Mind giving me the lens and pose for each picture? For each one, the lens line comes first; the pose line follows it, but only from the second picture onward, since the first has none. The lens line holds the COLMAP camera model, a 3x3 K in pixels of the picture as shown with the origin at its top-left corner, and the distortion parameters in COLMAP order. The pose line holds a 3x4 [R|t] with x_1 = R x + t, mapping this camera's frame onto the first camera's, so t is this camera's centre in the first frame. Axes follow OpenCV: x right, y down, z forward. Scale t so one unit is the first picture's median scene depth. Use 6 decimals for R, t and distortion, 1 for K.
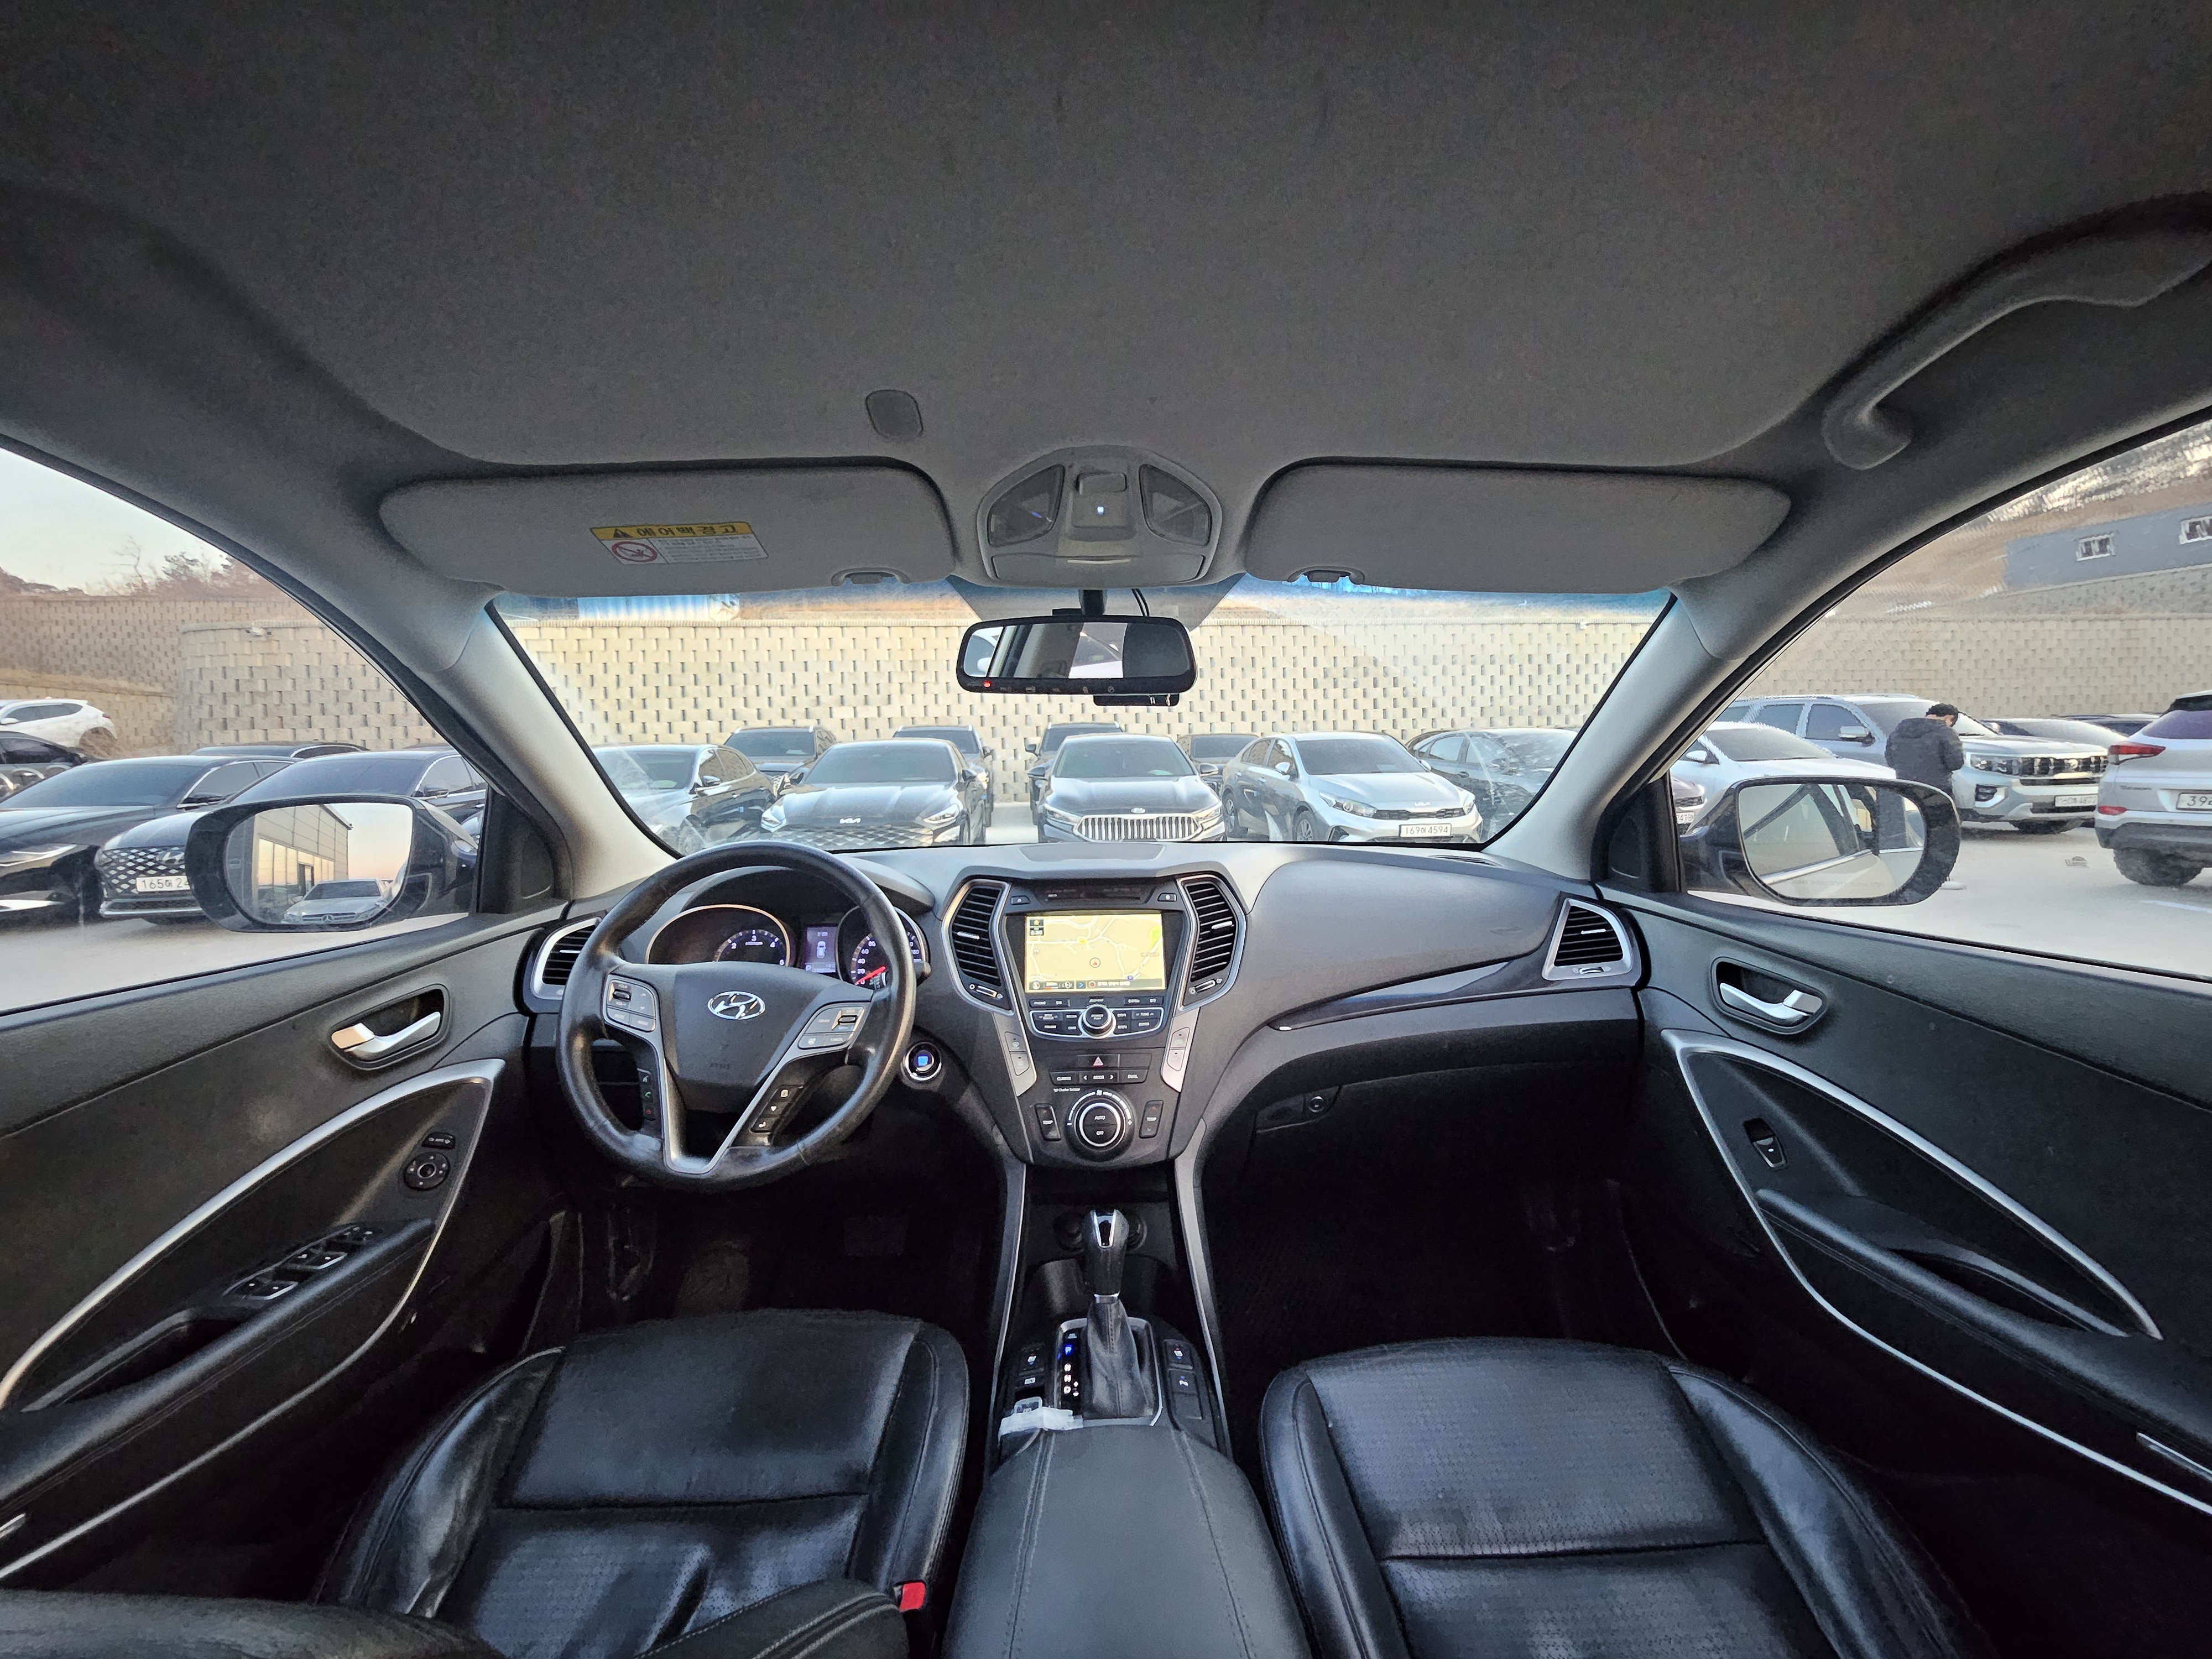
lens RADIAL K [[879.3, 0, 1104.4], [0, 879.3, 808.8], [0, 0, 1]] dist [-0.001429, 0.000378]
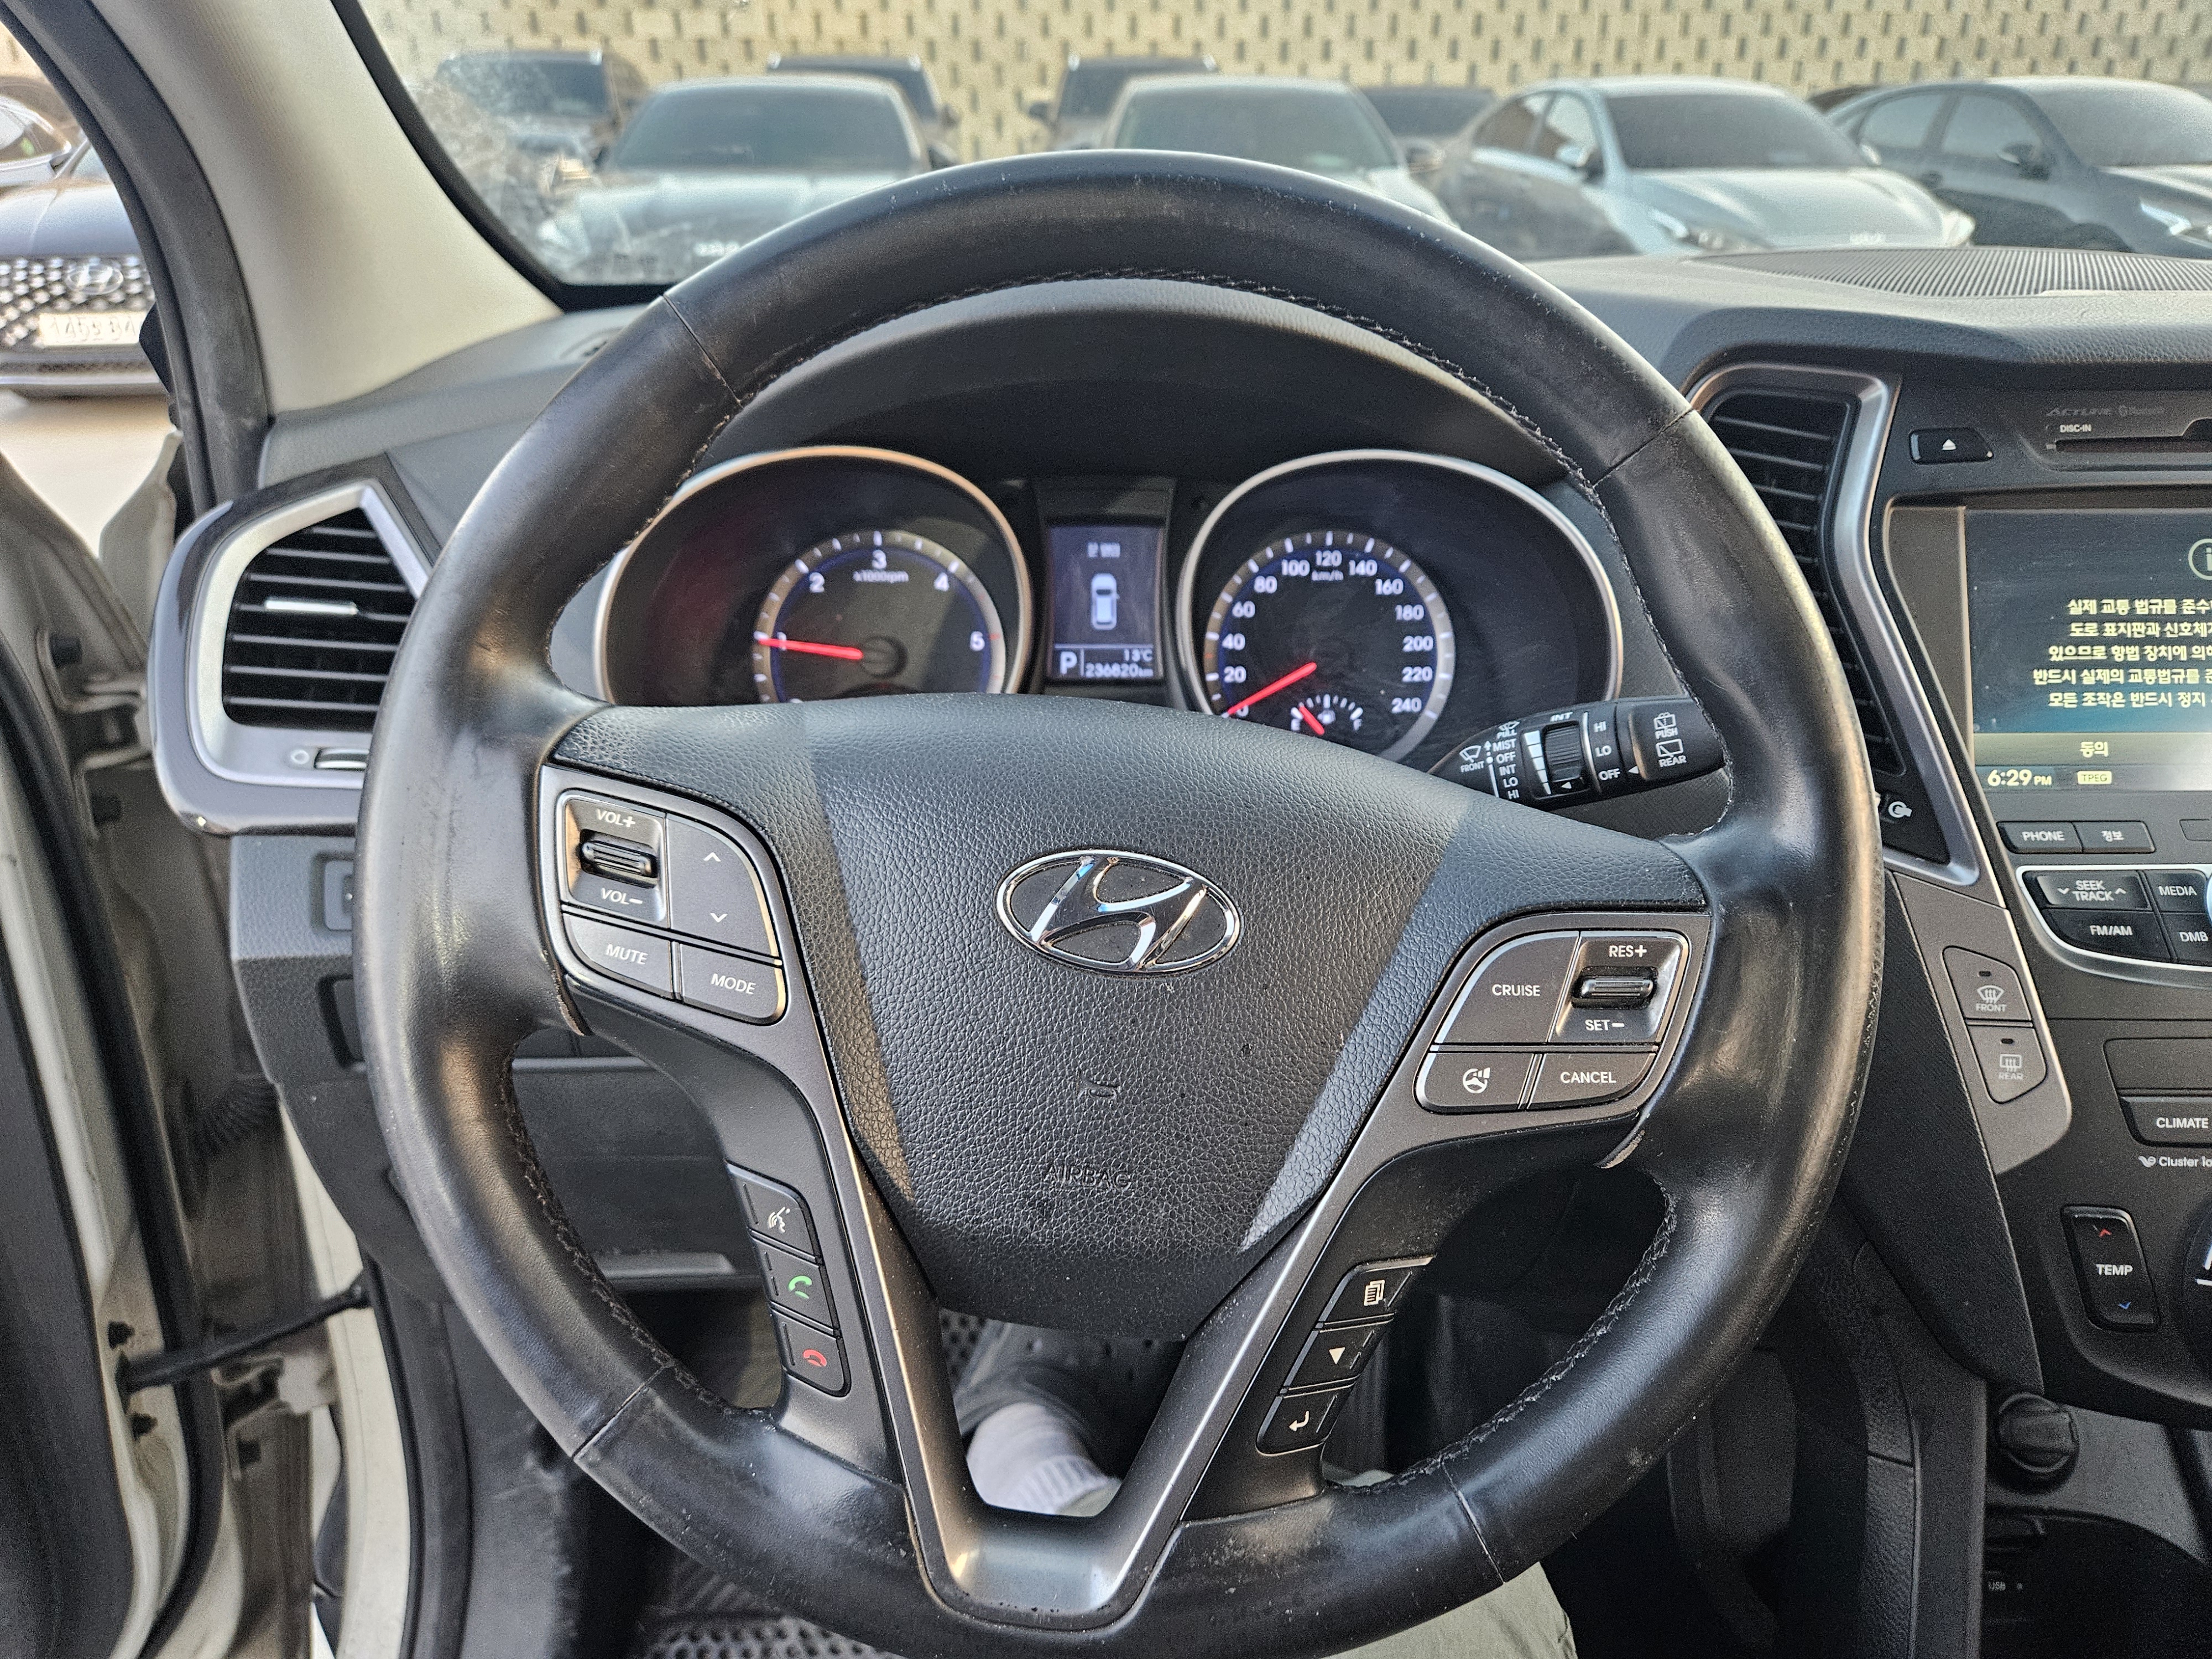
lens RADIAL K [[1521.1, 0, 1099.7], [0, 1521.1, 807.3], [0, 0, 1]] dist [0.027845, -0.028356]
pose [[0.999716, 0.022455, -0.008013, -0.341897], [-0.018344, 0.939132, 0.343067, 0.049622], [0.015229, -0.342822, 0.939277, 0.515916]]
